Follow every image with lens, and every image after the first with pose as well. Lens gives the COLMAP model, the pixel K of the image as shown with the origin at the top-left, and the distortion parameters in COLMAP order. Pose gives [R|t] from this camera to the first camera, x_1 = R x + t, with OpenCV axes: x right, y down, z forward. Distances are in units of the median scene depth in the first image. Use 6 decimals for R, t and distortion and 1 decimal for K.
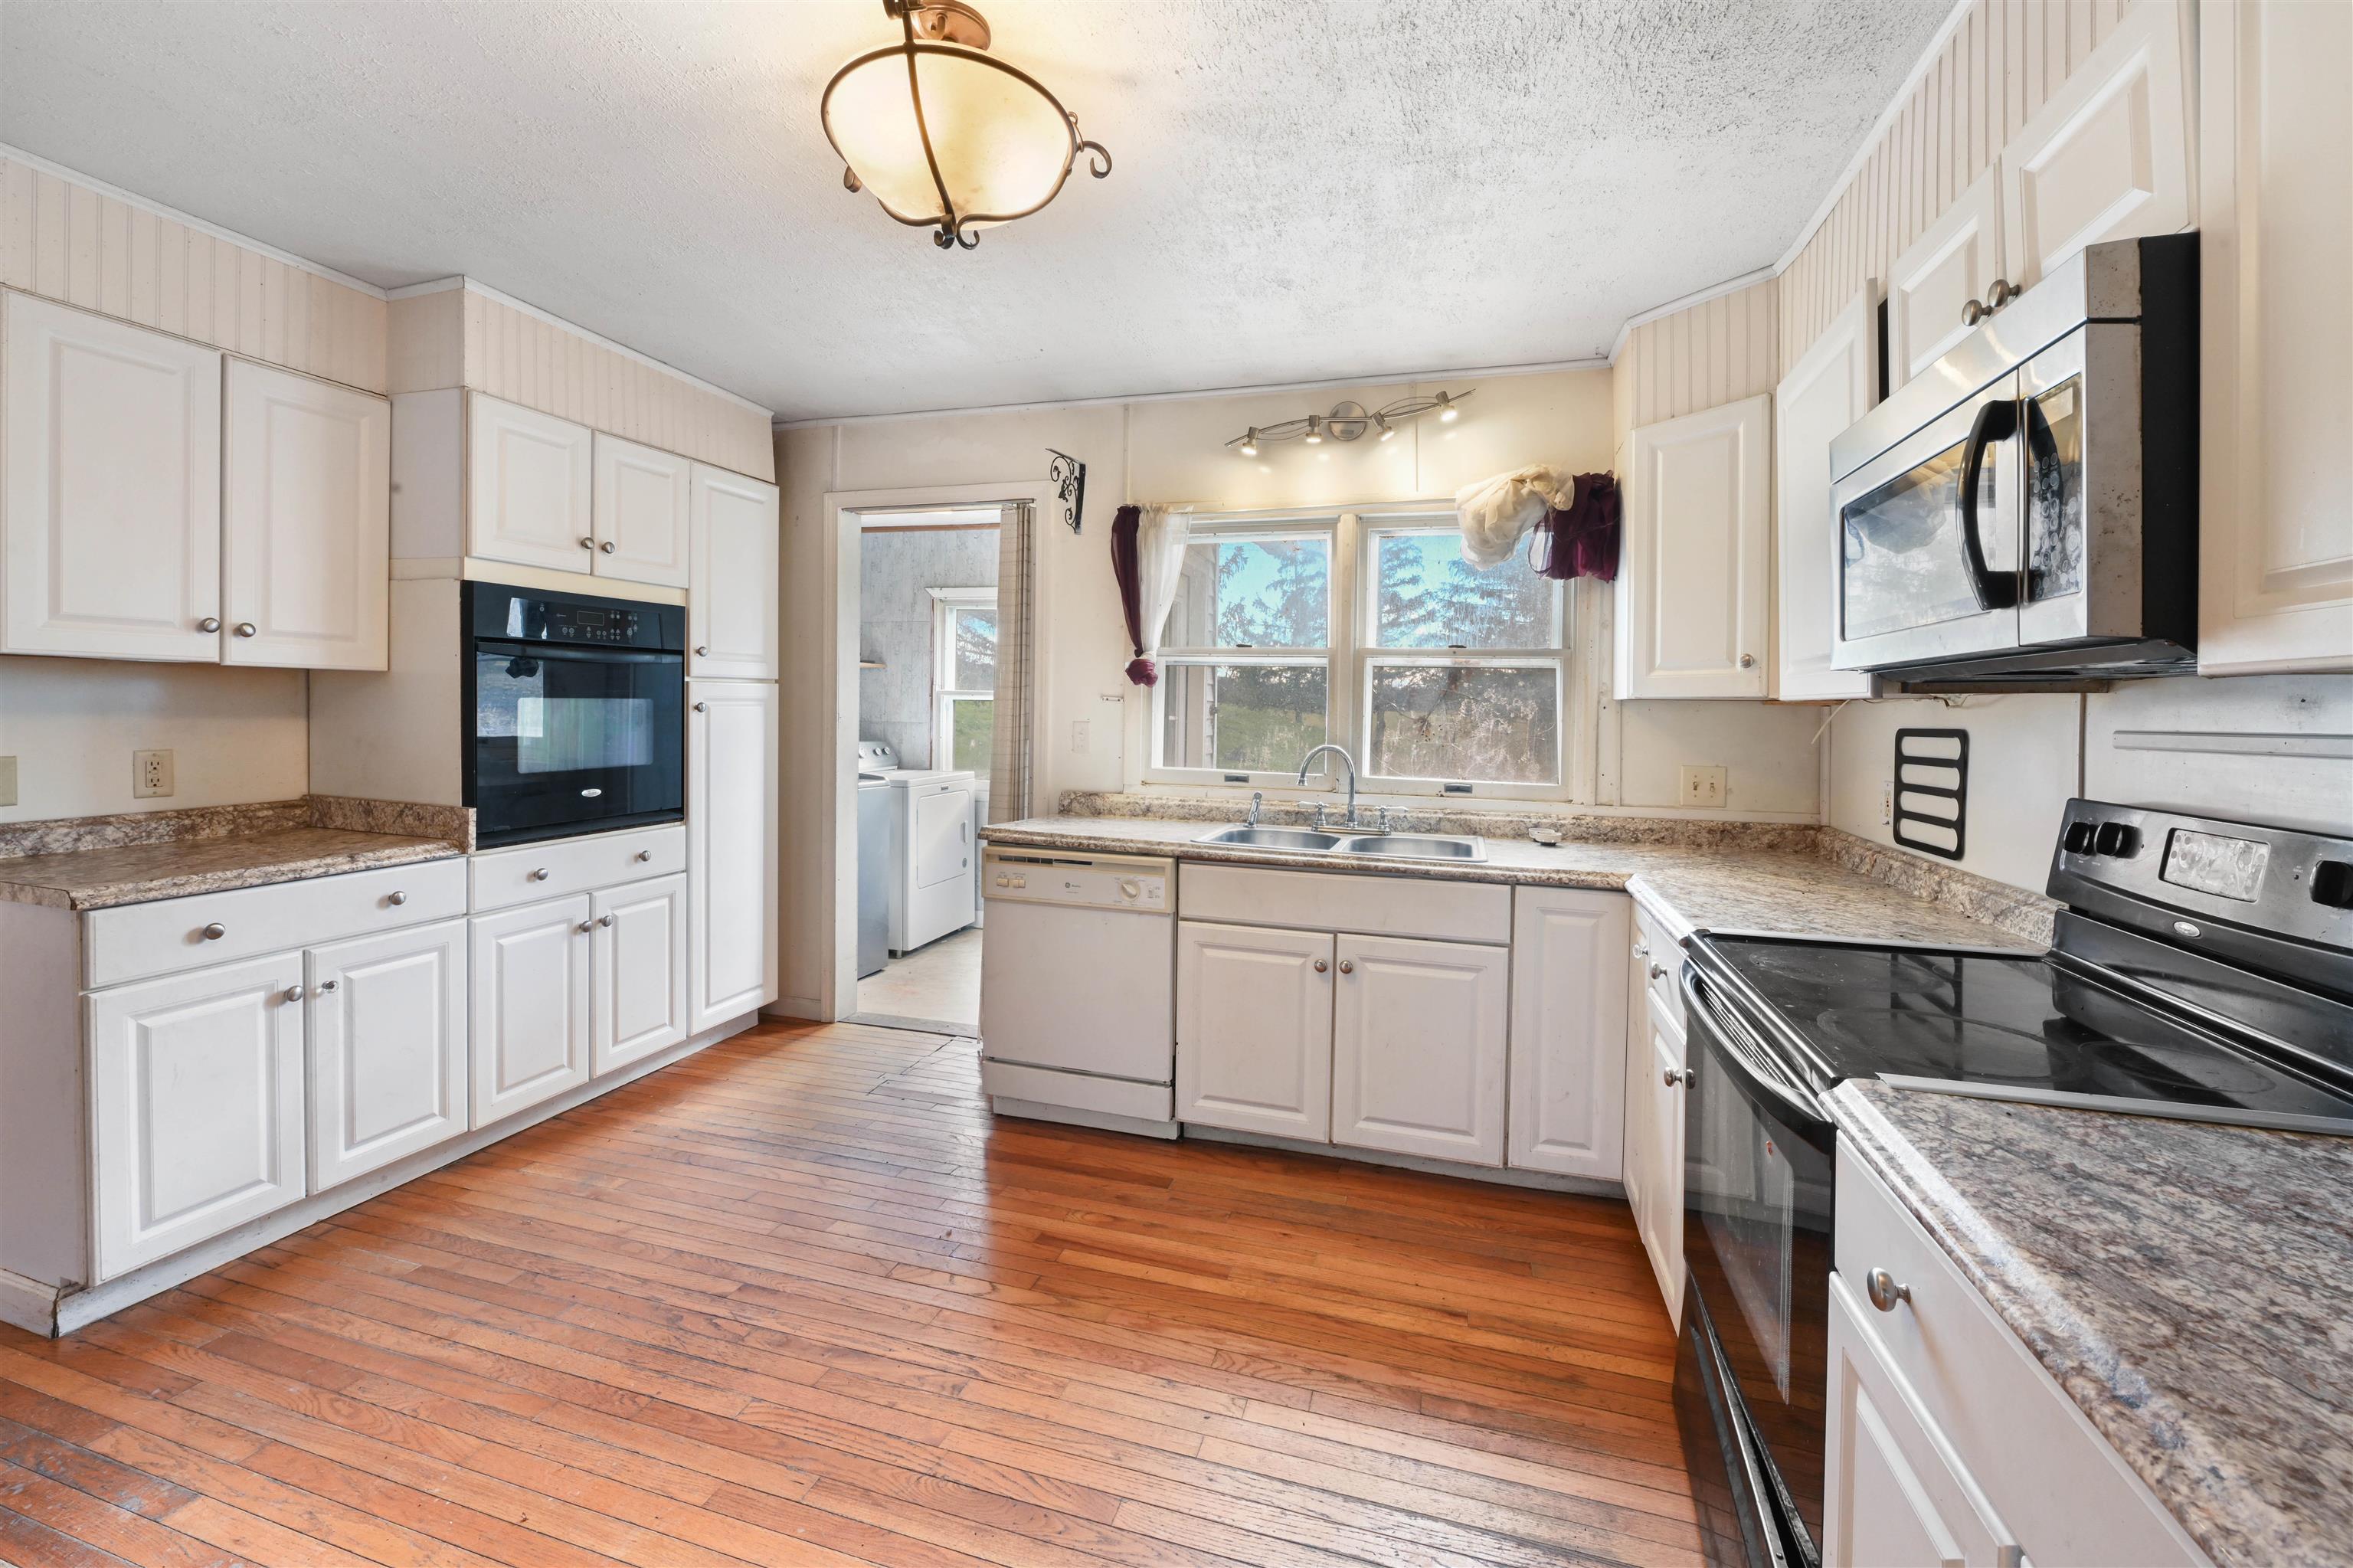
lens RADIAL K [[934.6, 0, 1193.6], [0, 934.6, 709.2], [0, 0, 1]] dist [0.000358, 0.000044]
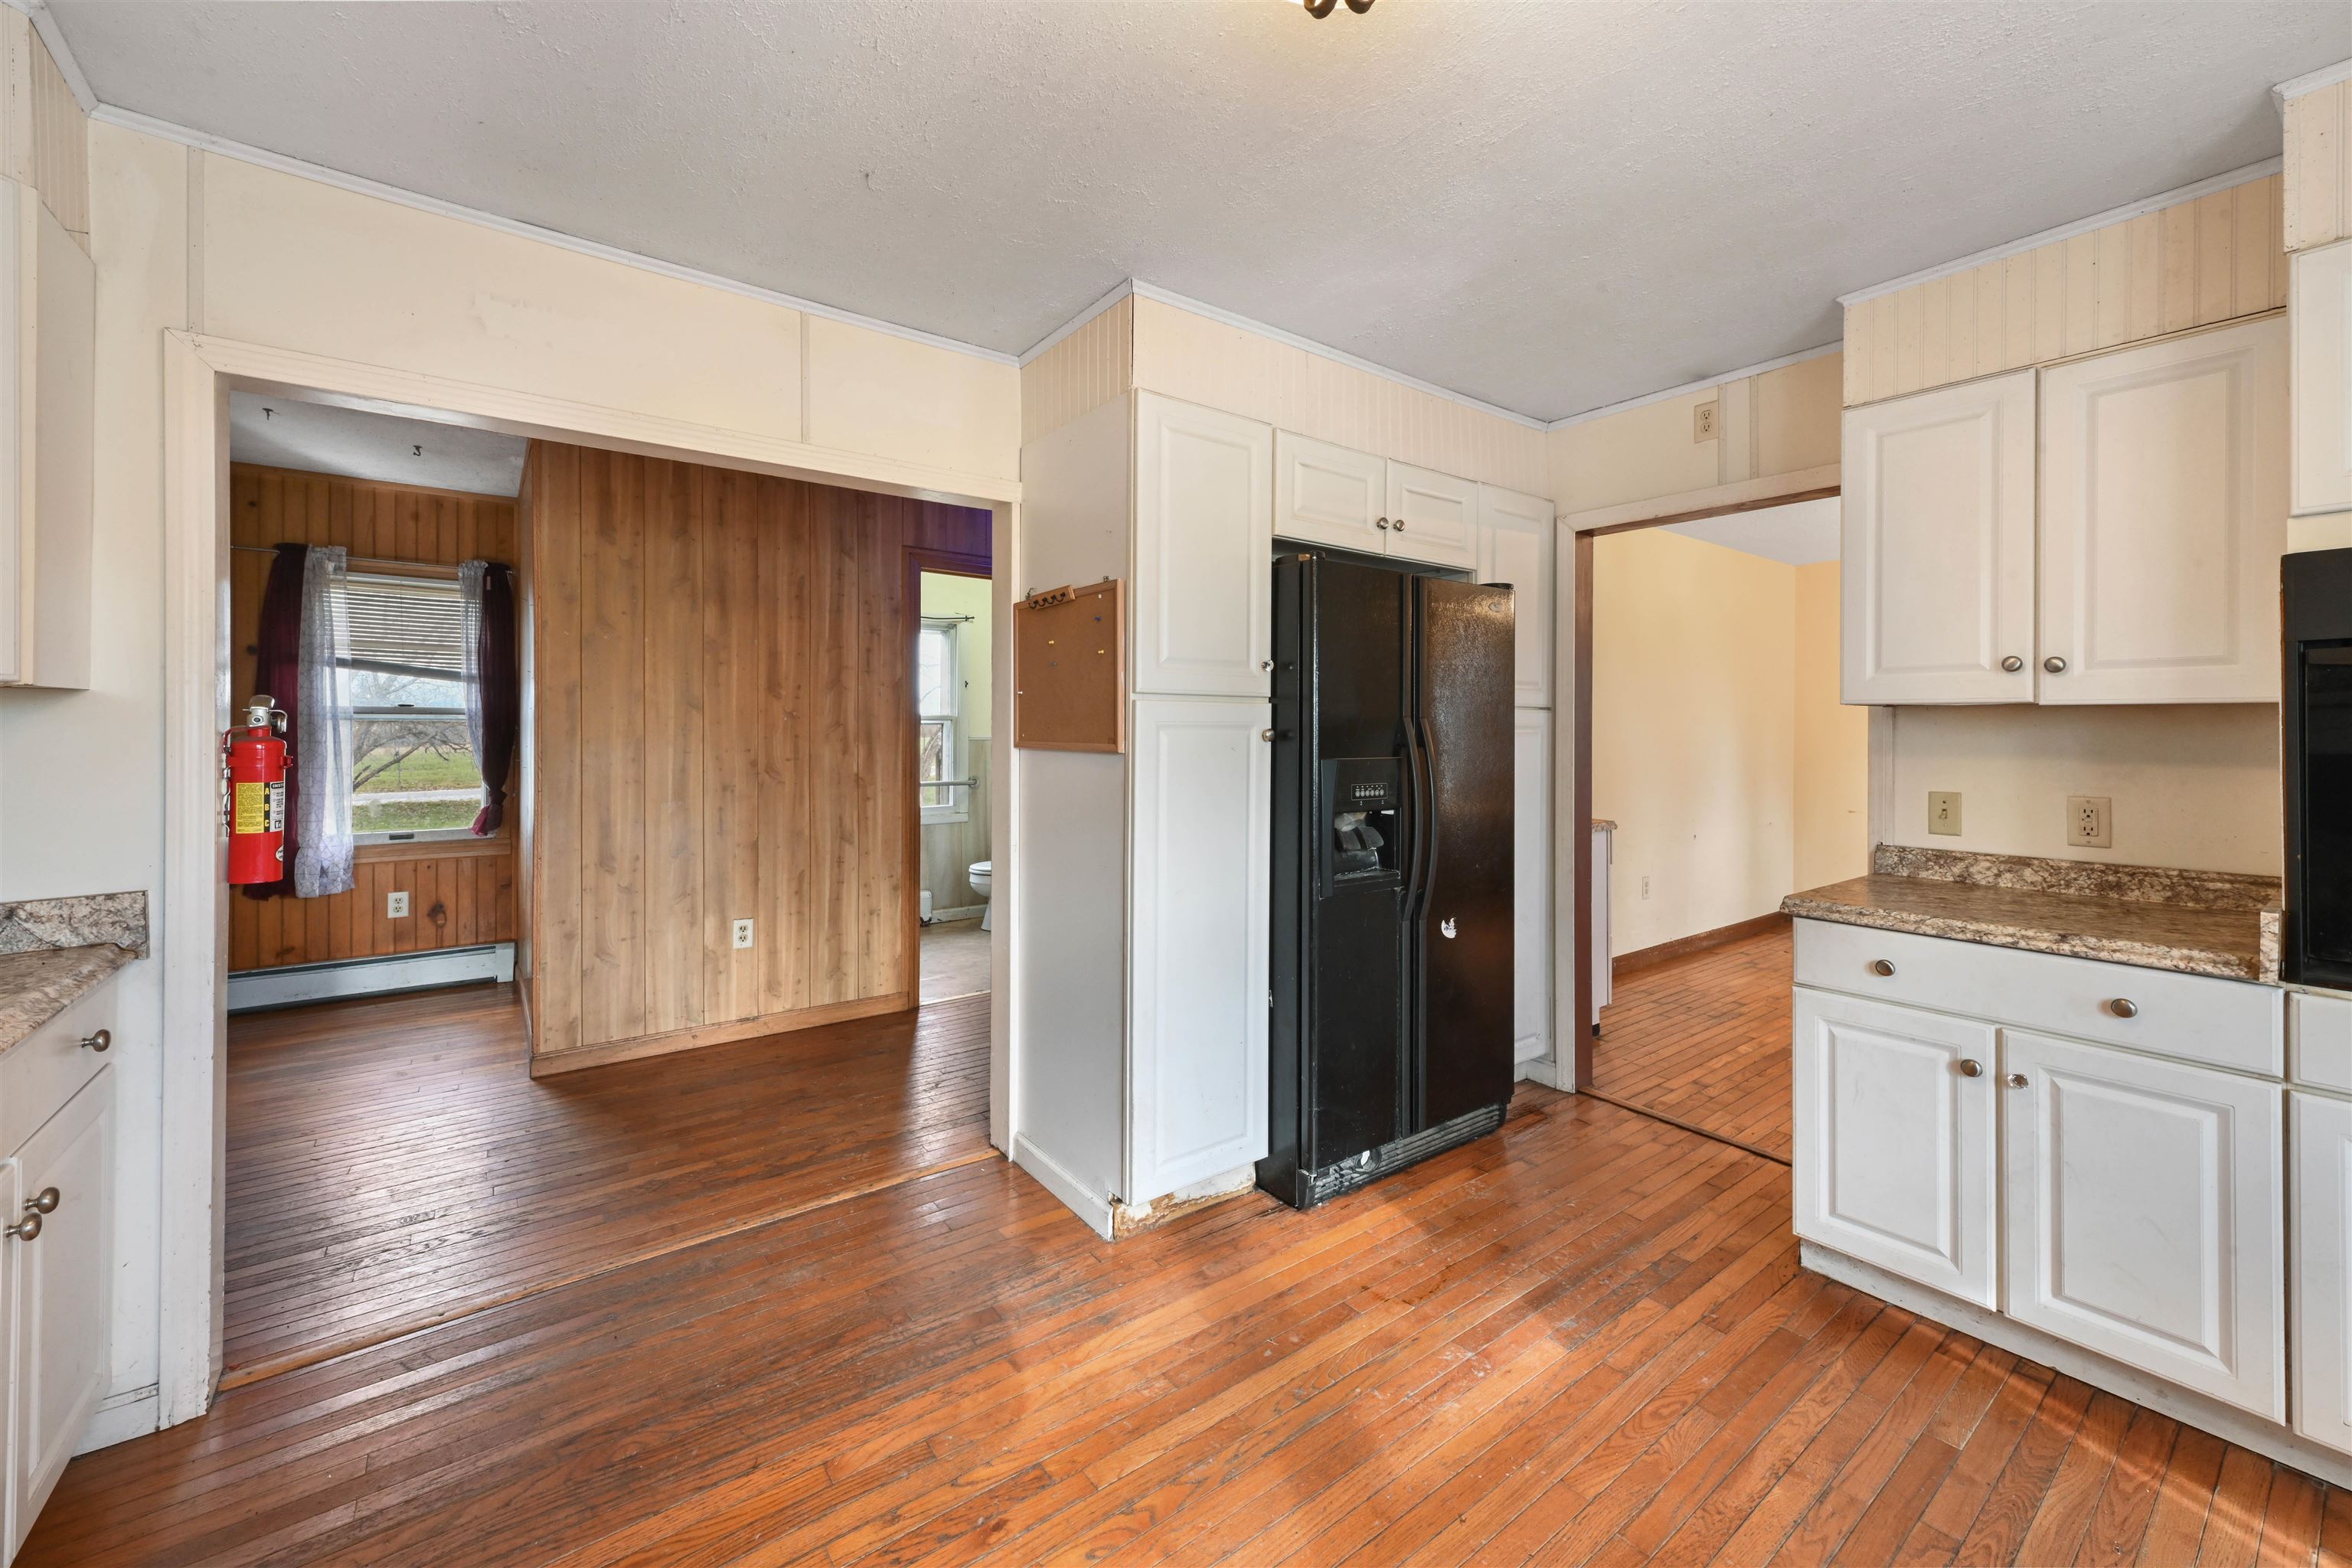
lens RADIAL K [[934.1, 0, 1171.5], [0, 934.1, 727.1], [0, 0, 1]] dist [0.000358, 0.000044]
pose [[-0.600910, -0.020023, -0.799066, 0.209965], [-0.017537, 0.999776, -0.011864, 0.000805], [0.799124, 0.006884, -0.601127, 0.868369]]
